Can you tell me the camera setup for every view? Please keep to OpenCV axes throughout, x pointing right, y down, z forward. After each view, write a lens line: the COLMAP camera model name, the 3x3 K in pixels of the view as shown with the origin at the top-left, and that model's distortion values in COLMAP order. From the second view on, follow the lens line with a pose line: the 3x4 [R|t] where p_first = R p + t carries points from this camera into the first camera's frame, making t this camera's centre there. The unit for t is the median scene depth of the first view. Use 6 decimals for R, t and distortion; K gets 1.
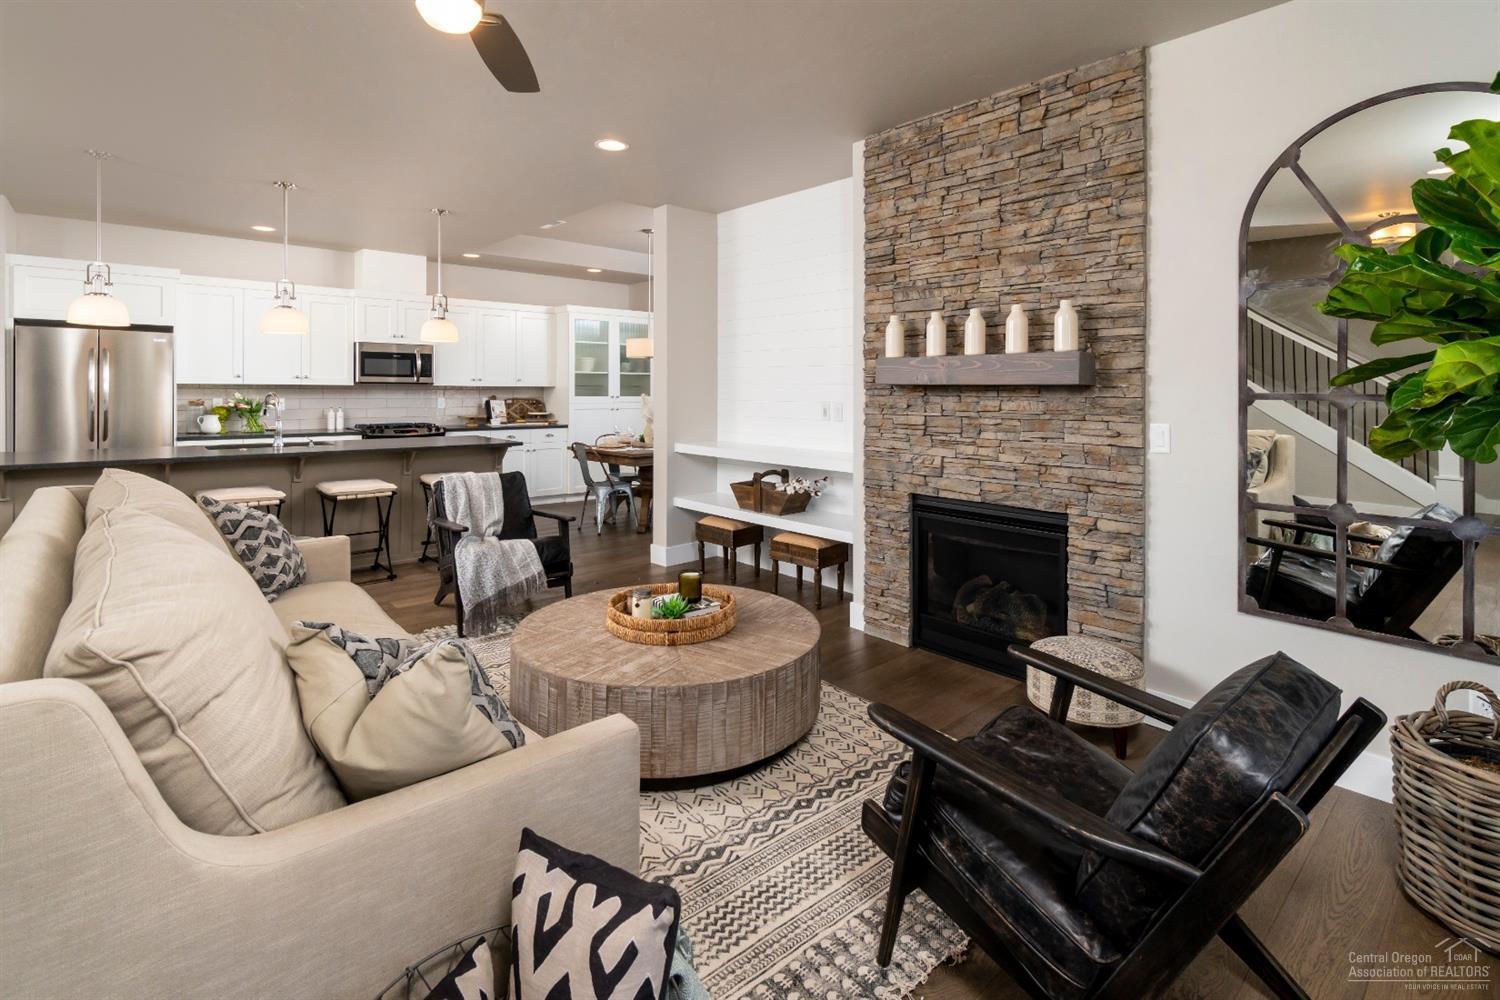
lens RADIAL K [[772.2, 0, 748.0], [0, 772.2, 459.6], [0, 0, 1]] dist [-0.002567, -0.000639]
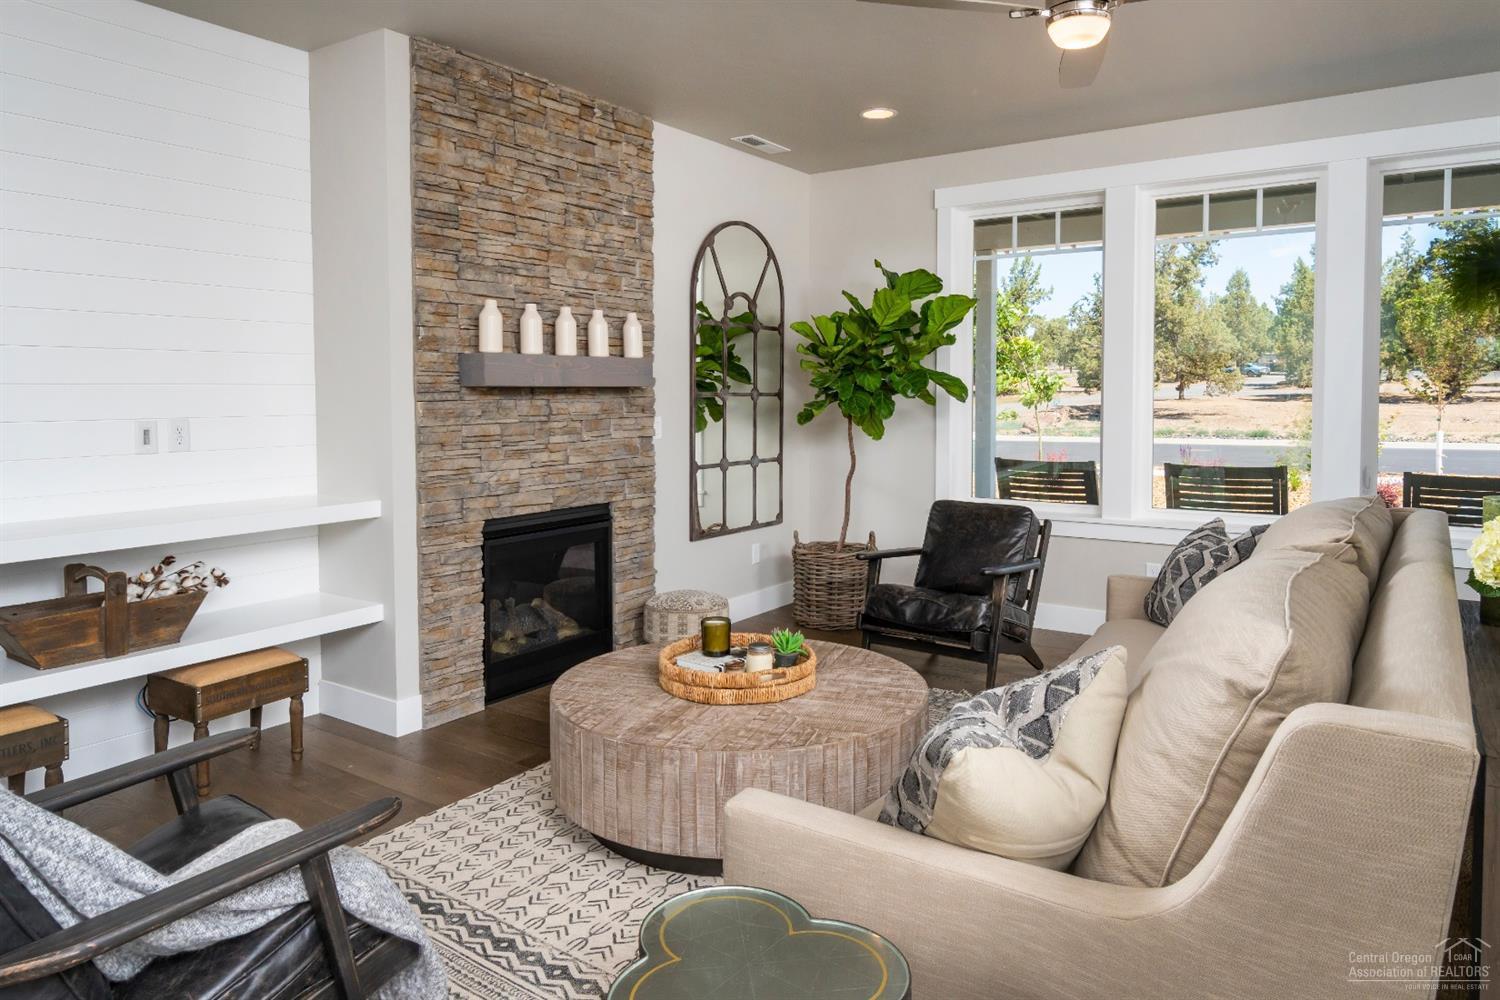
lens RADIAL K [[977.7, 0, 750.0], [0, 977.7, 500.0], [0, 0, 1]] dist [0.000859, 0.000064]
pose [[-0.273167, -0.118985, 0.954580, -0.906798], [0.083755, 0.985611, 0.146820, -0.112820], [-0.958313, 0.120057, -0.259271, 1.069809]]
